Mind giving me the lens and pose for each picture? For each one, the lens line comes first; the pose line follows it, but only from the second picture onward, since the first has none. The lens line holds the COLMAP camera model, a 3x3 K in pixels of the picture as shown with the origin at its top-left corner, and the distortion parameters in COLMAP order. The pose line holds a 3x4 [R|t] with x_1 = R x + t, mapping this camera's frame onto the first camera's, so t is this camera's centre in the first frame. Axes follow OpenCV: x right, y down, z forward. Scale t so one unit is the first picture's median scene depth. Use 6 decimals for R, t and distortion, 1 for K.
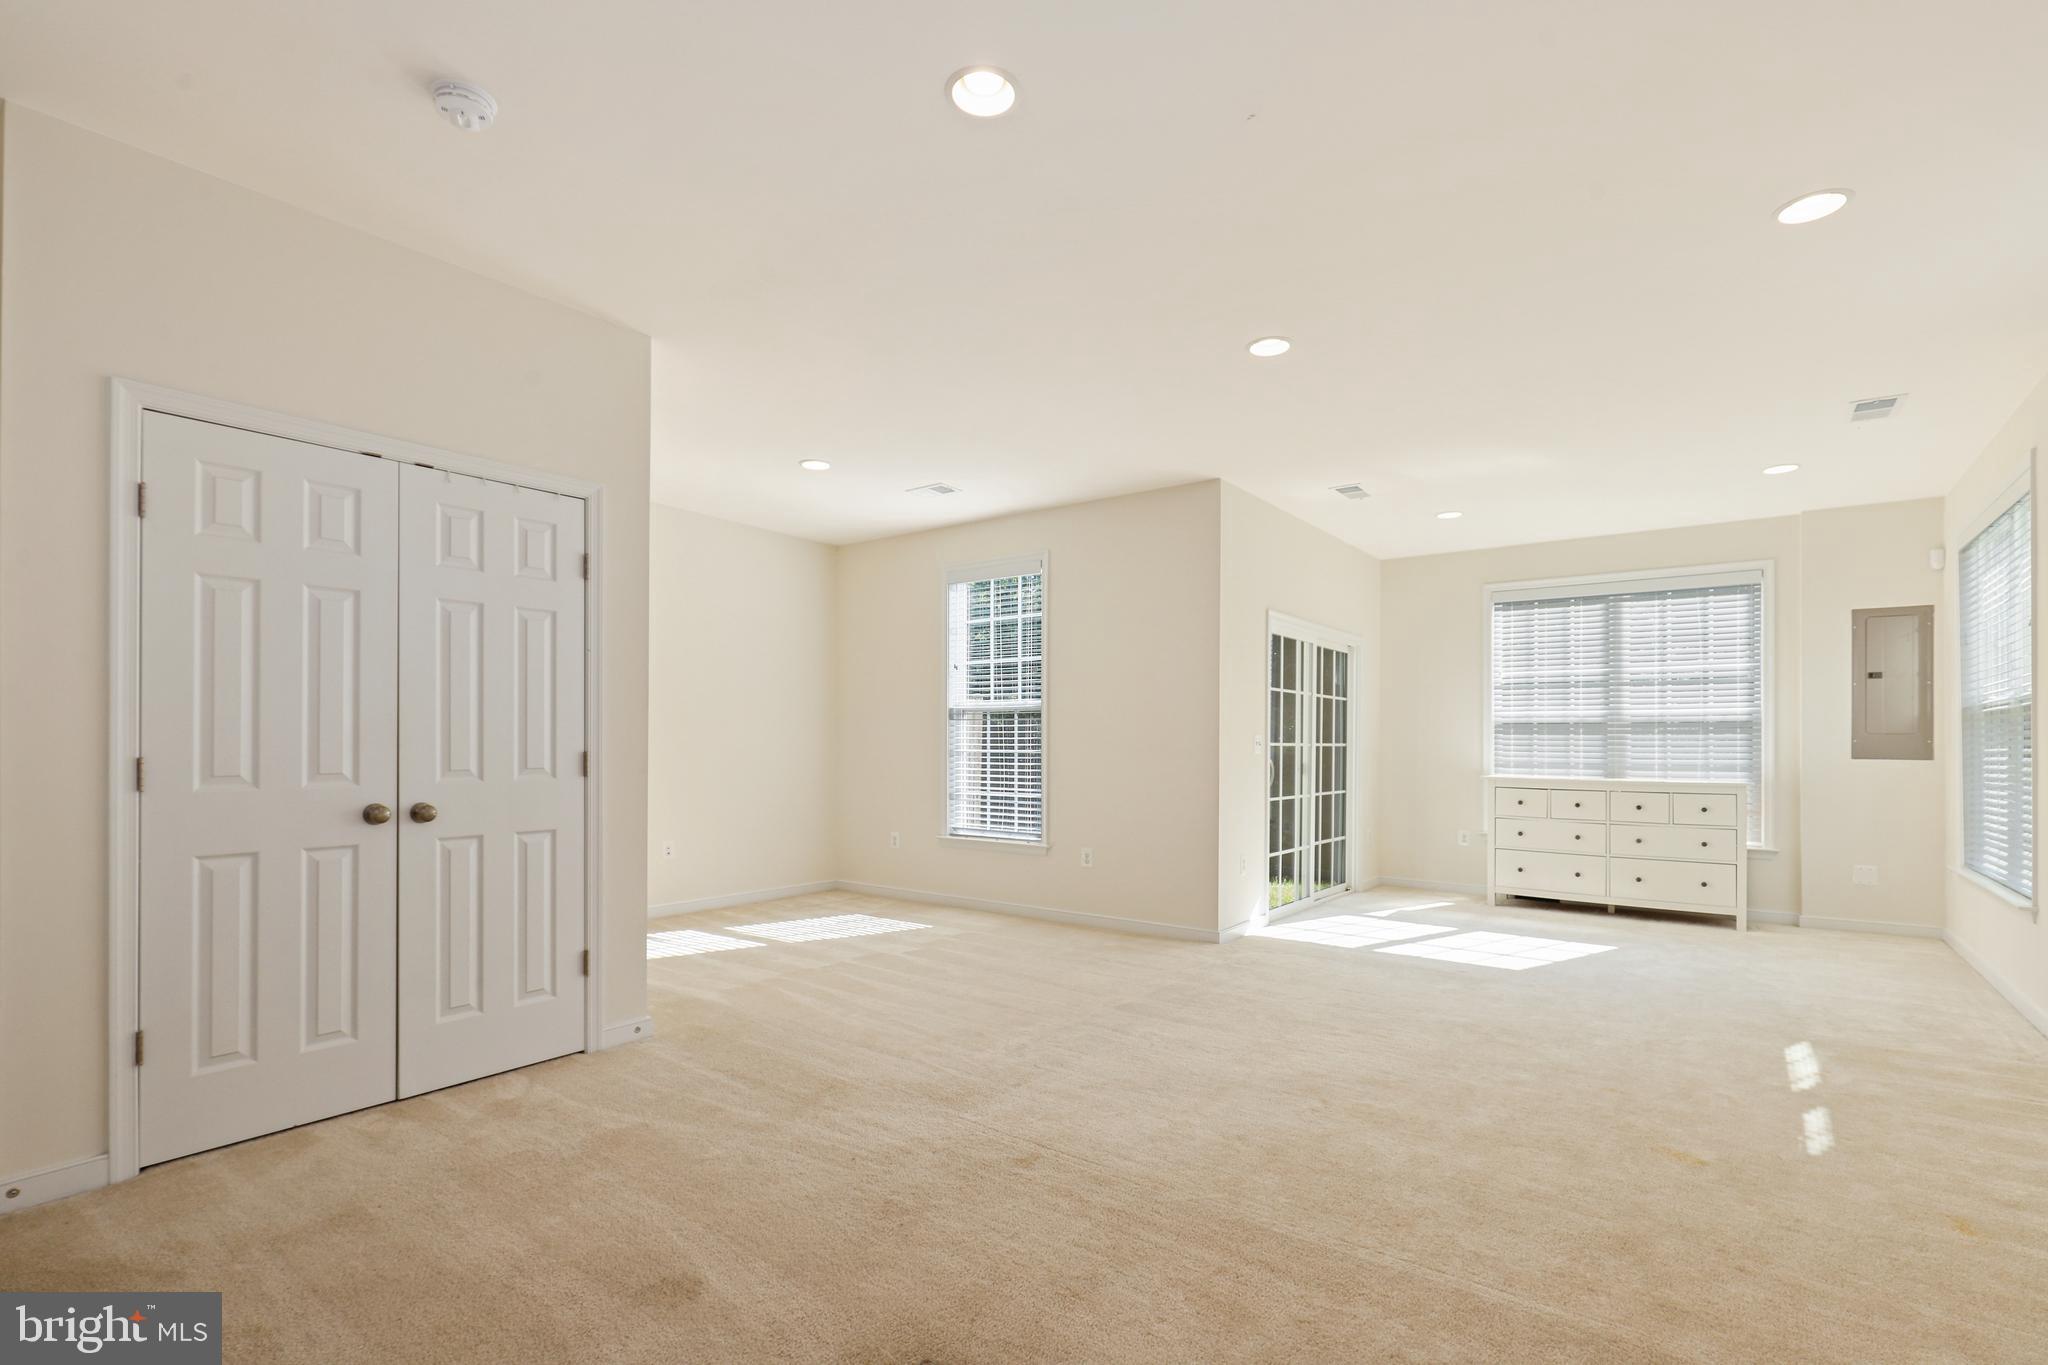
lens RADIAL K [[952.7, 0, 993.6], [0, 952.7, 727.4], [0, 0, 1]] dist [-0.003947, -0.000340]
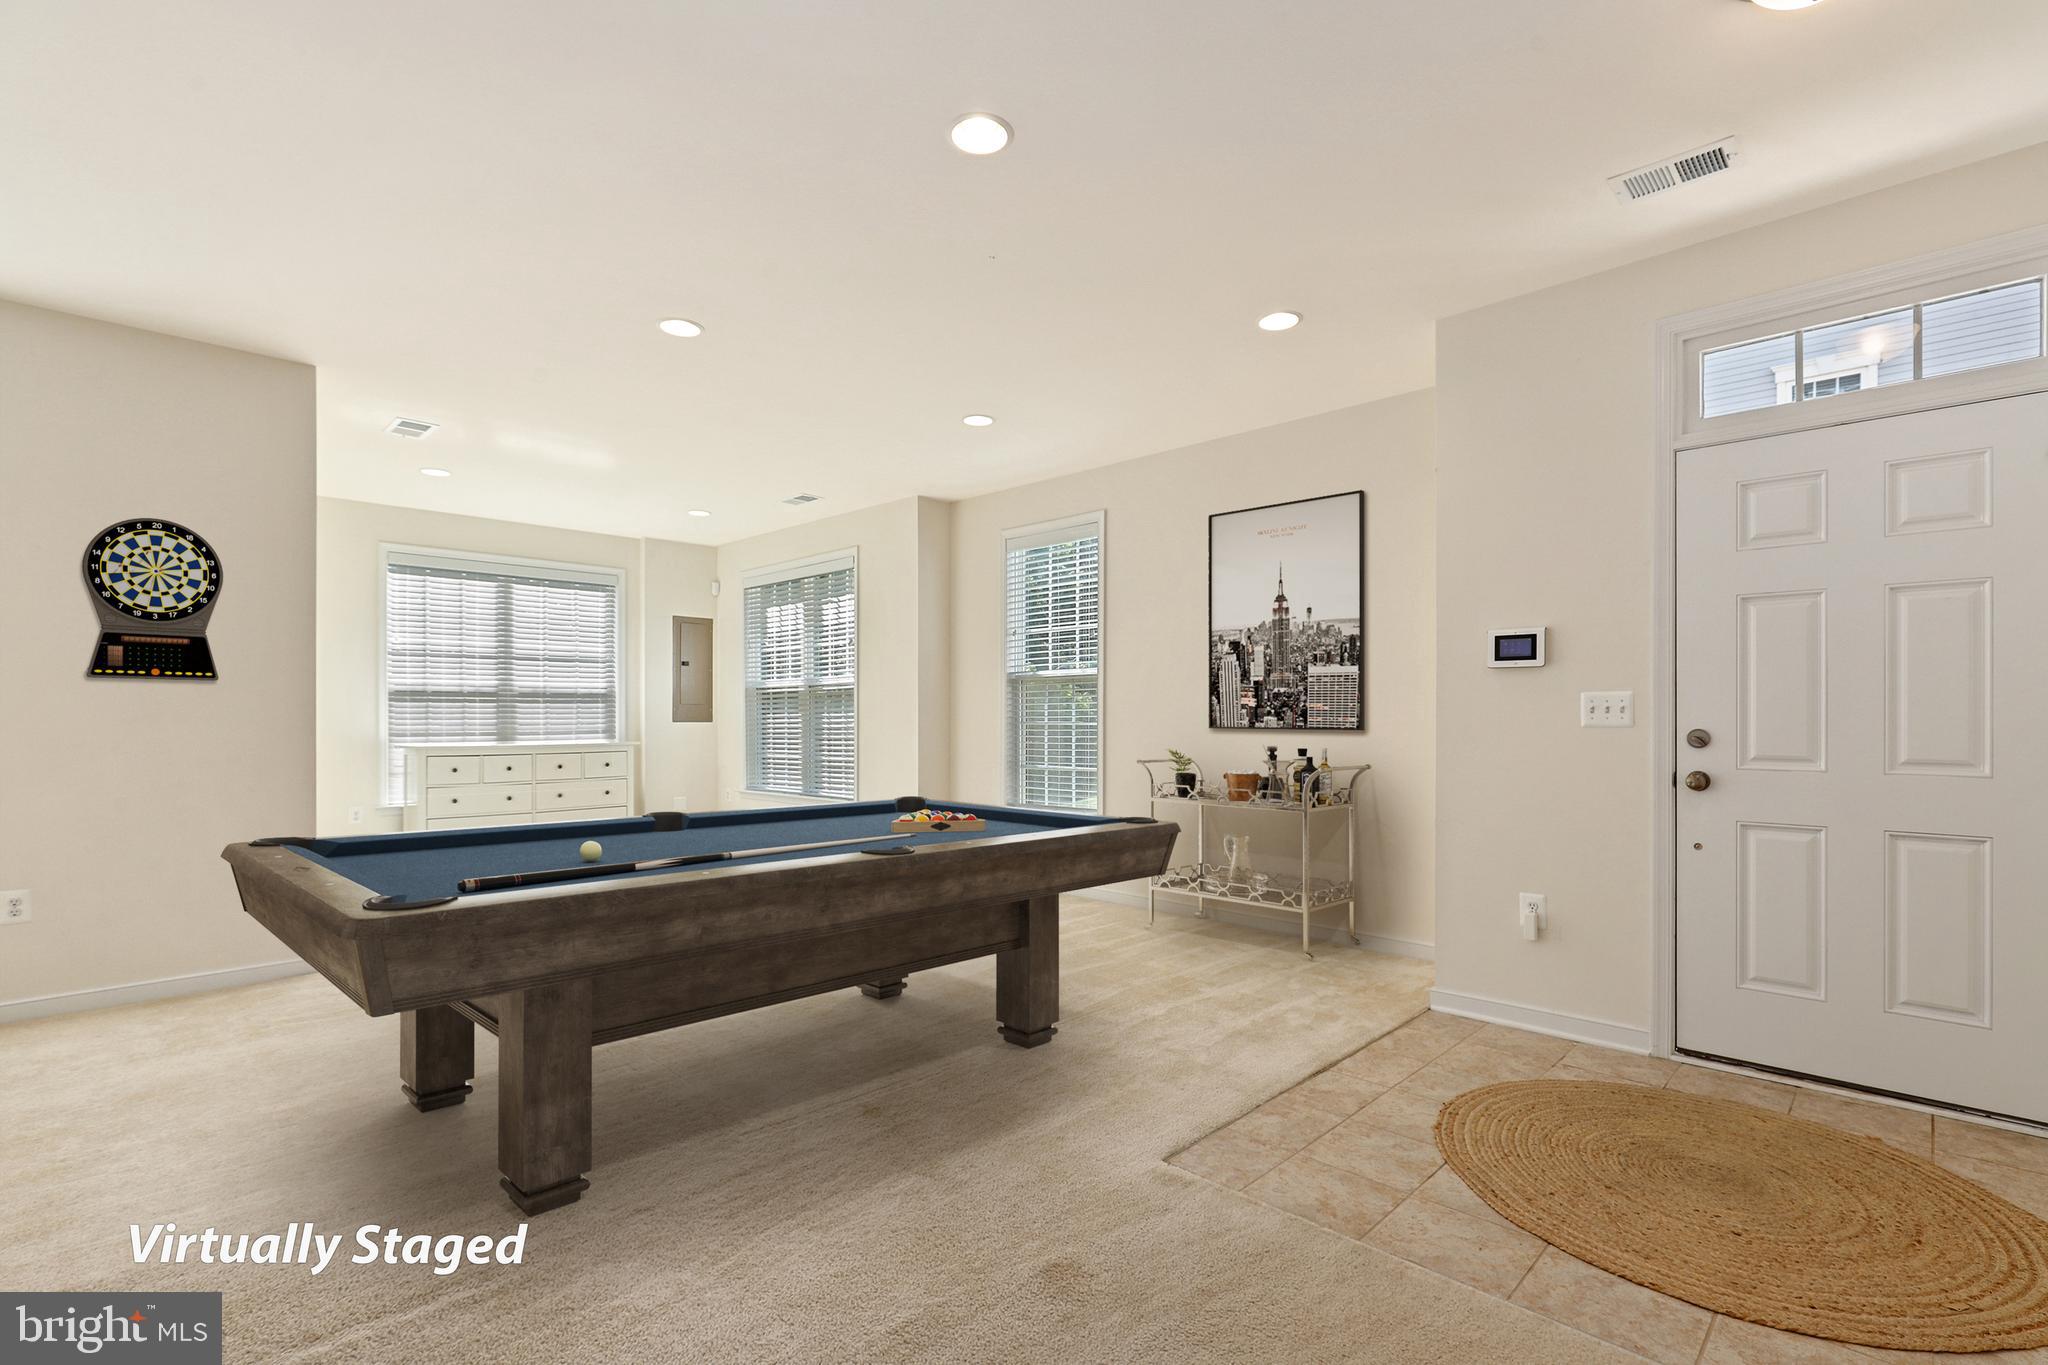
lens RADIAL K [[952.7, 0, 1017.5], [0, 952.7, 700.1], [0, 0, 1]] dist [-0.003947, -0.000340]
pose [[0.104150, 0.012136, 0.994488, -0.379109], [-0.013096, 0.999856, -0.010830, 0.008267], [-0.994475, -0.011896, 0.104294, 0.303903]]
